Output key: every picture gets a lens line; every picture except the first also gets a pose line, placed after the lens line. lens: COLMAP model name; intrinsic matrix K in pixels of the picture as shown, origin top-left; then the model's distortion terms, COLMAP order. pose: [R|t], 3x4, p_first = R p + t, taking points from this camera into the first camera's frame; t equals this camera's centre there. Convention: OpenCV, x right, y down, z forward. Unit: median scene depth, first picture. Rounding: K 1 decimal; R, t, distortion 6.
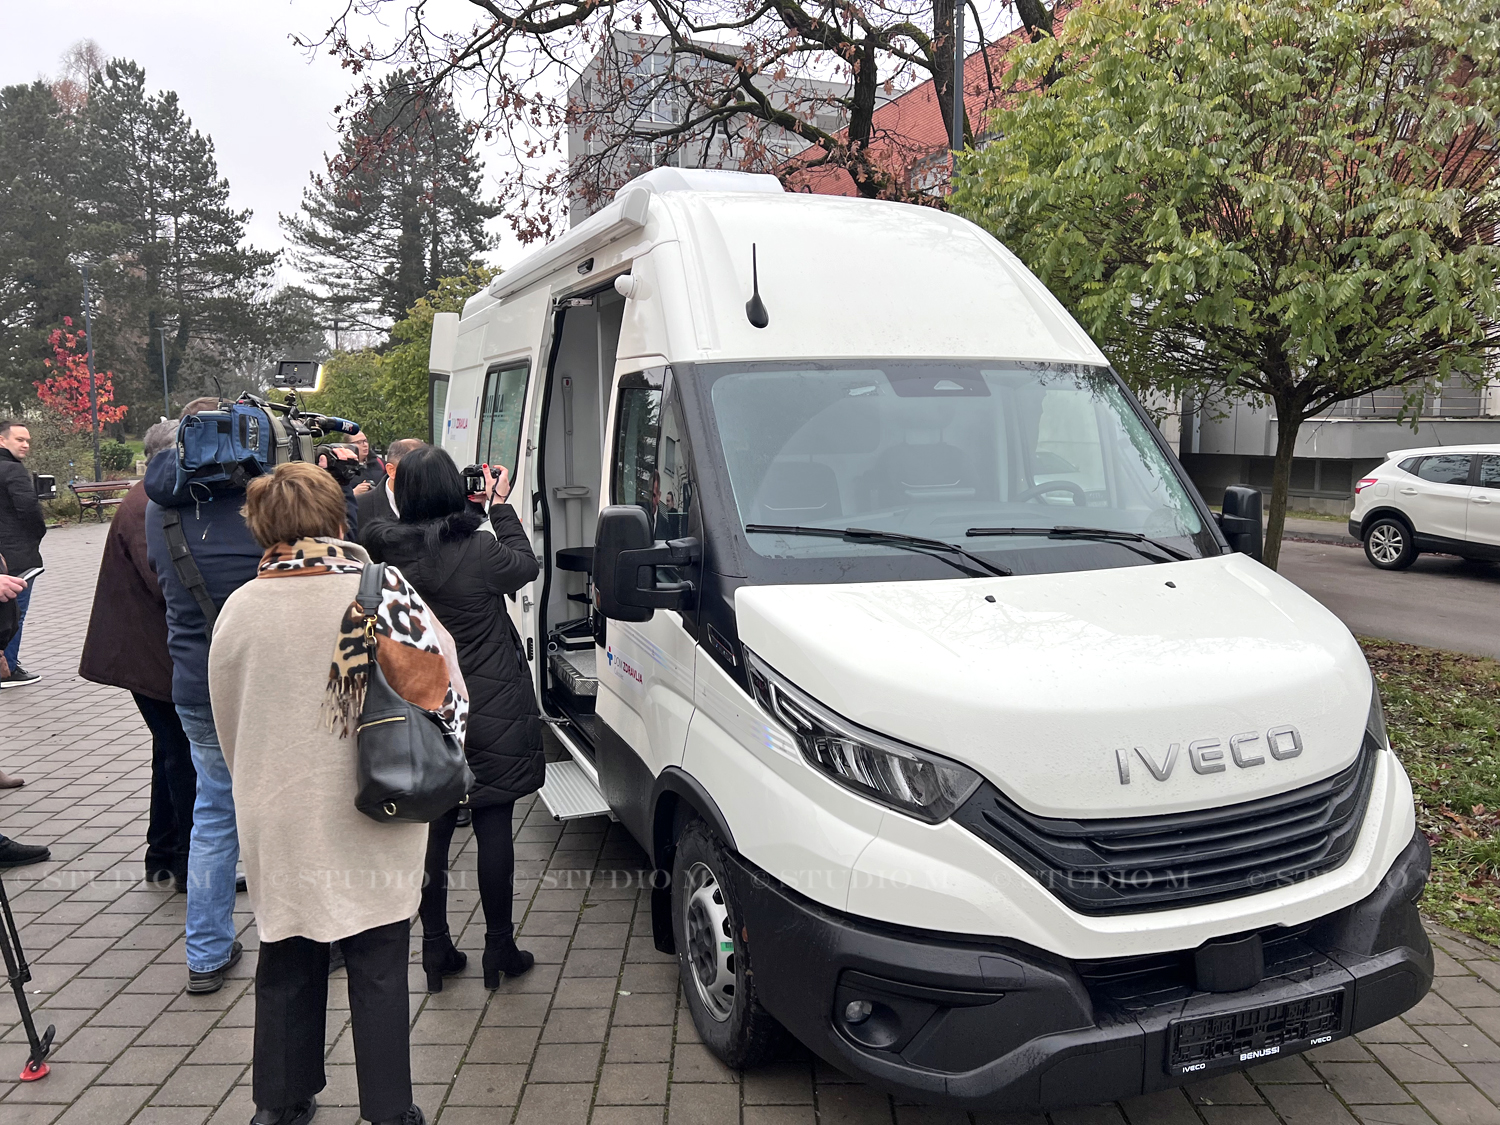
lens RADIAL K [[1164.8, 0, 742.1], [0, 1164.8, 563.6], [0, 0, 1]] dist [0.047107, -0.058800]
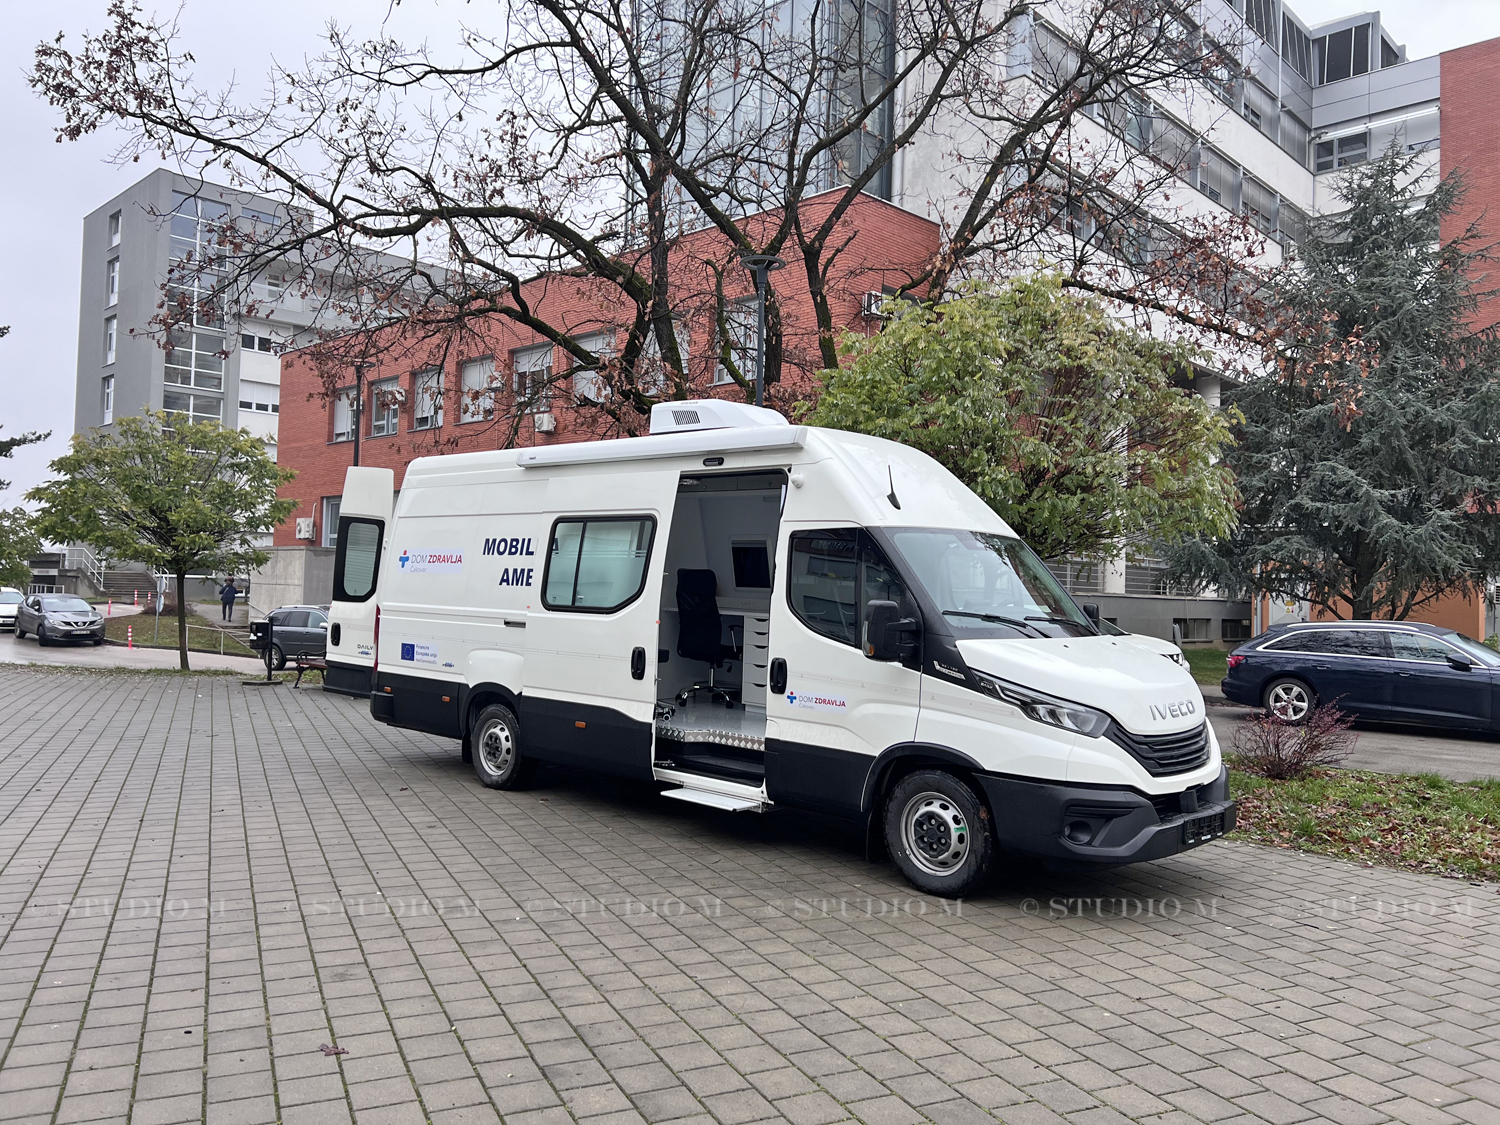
lens RADIAL K [[1164.8, 0, 742.1], [0, 1164.8, 563.6], [0, 0, 1]] dist [0.047107, -0.058800]
pose [[0.908889, 0.023631, 0.416367, -1.217009], [0.032308, 0.991403, -0.126793, 0.134866], [-0.415784, 0.128693, 0.900312, -0.677411]]
